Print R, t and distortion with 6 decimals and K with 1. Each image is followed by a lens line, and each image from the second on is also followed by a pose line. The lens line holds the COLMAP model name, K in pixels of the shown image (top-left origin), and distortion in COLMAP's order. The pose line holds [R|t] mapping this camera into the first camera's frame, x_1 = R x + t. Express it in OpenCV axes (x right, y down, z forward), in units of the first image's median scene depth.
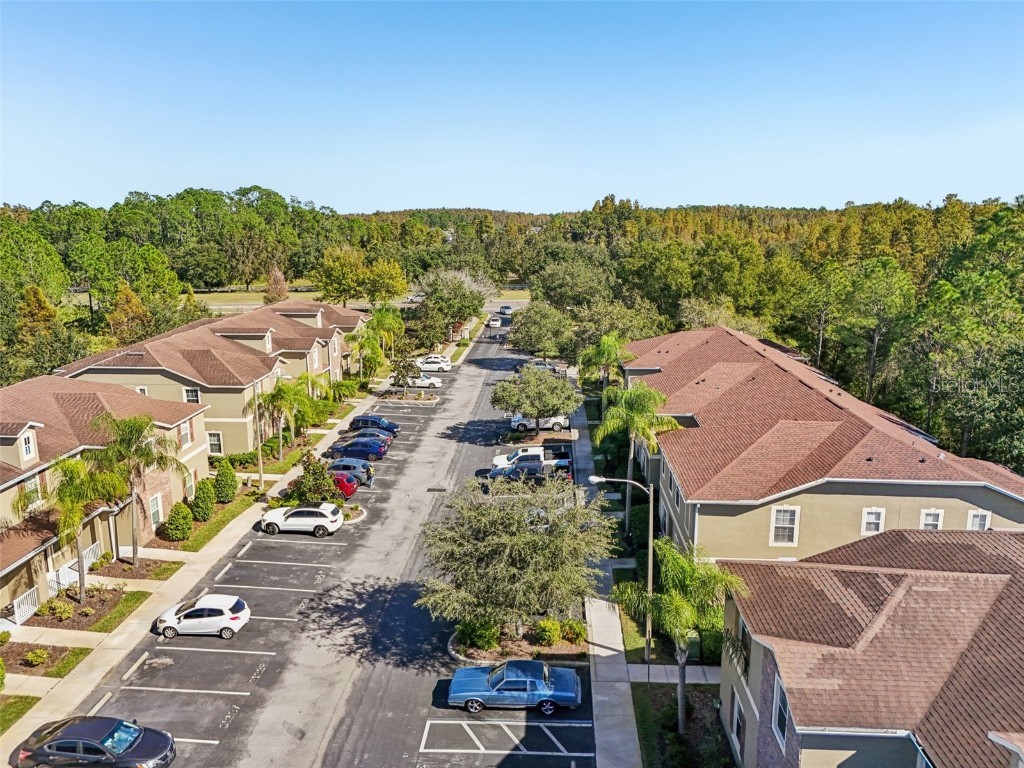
lens RADIAL K [[749.2, 0, 511.3], [0, 749.2, 378.4], [0, 0, 1]] dist [0.082822, -0.079301]
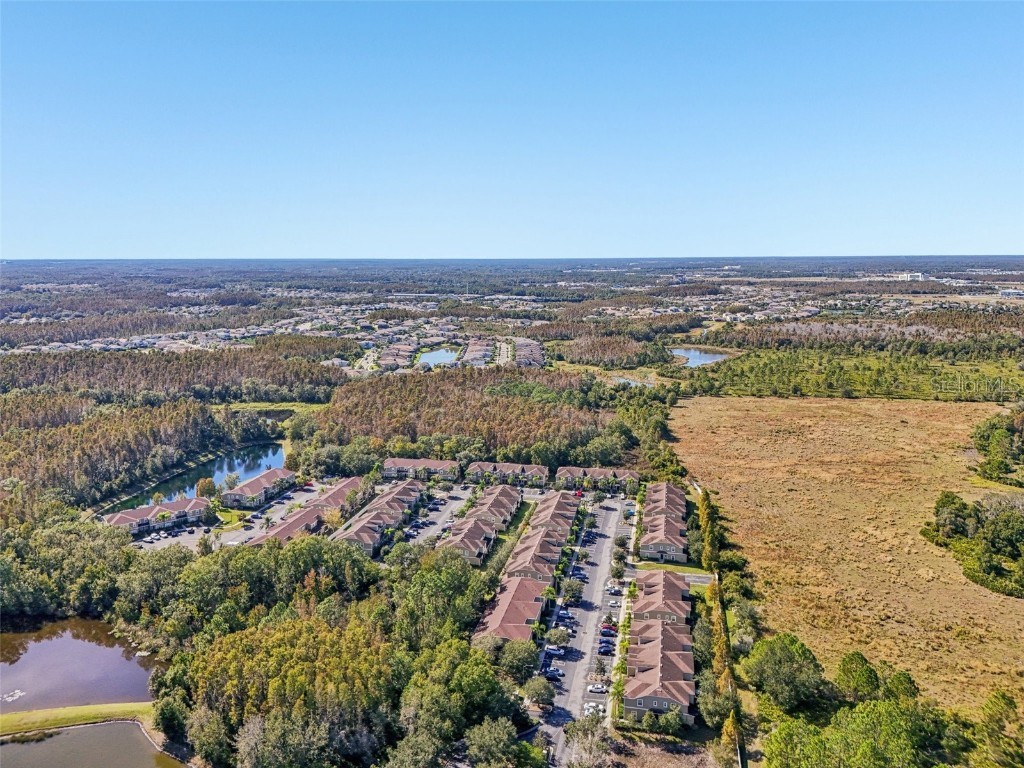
lens RADIAL K [[749.2, 0, 511.3], [0, 749.2, 378.4], [0, 0, 1]] dist [0.082822, -0.079301]
pose [[-0.988054, -0.019457, 0.152875, -0.458207], [0.037320, 0.932260, 0.359858, -4.058465], [-0.149521, 0.361264, -0.920397, 6.564894]]
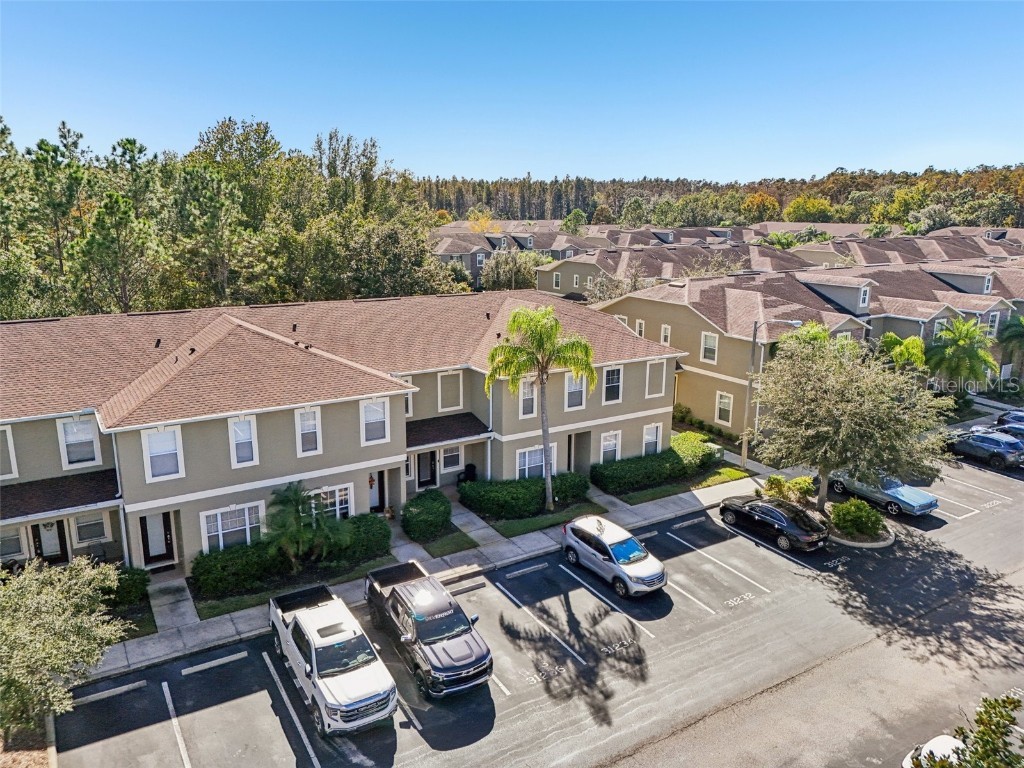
lens RADIAL K [[749.2, 0, 511.3], [0, 749.2, 378.4], [0, 0, 1]] dist [0.082822, -0.079301]
pose [[-0.570337, -0.186105, 0.800051, -0.477829], [0.169719, 0.926279, 0.336456, -0.207449], [-0.803686, 0.327677, -0.496705, 1.597620]]
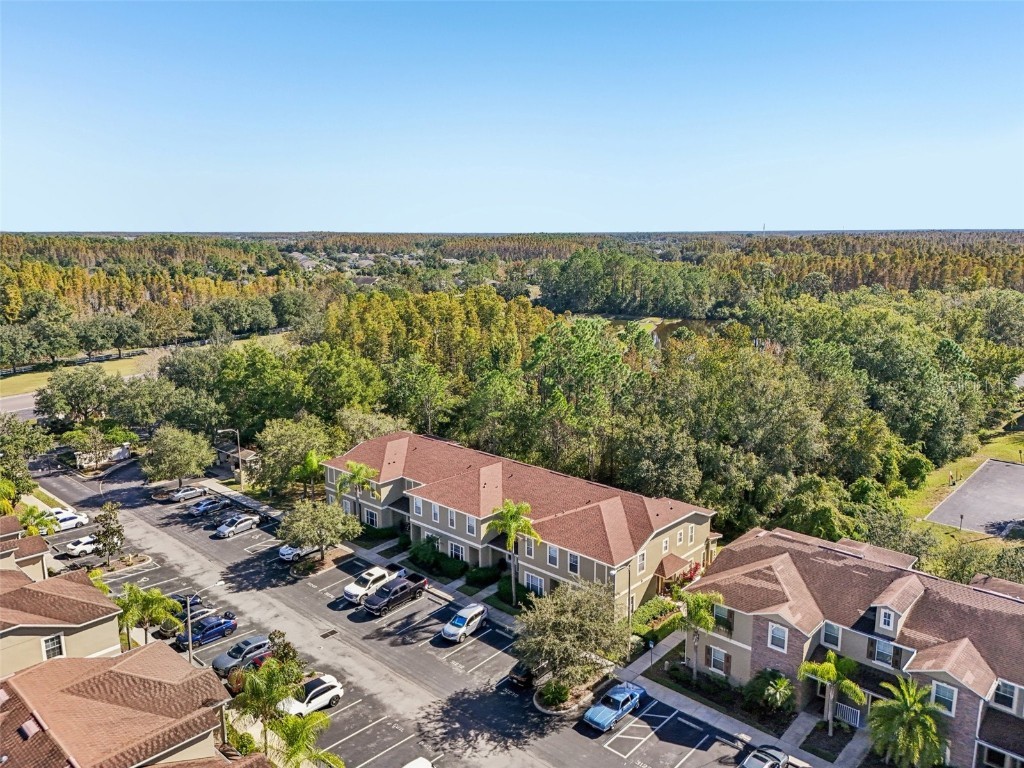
lens RADIAL K [[749.2, 0, 511.3], [0, 749.2, 378.4], [0, 0, 1]] dist [0.082822, -0.079301]
pose [[0.630881, -0.141809, 0.762810, -1.086186], [0.160104, 0.985790, 0.050849, -0.364110], [-0.759181, 0.090049, 0.644620, -0.006809]]
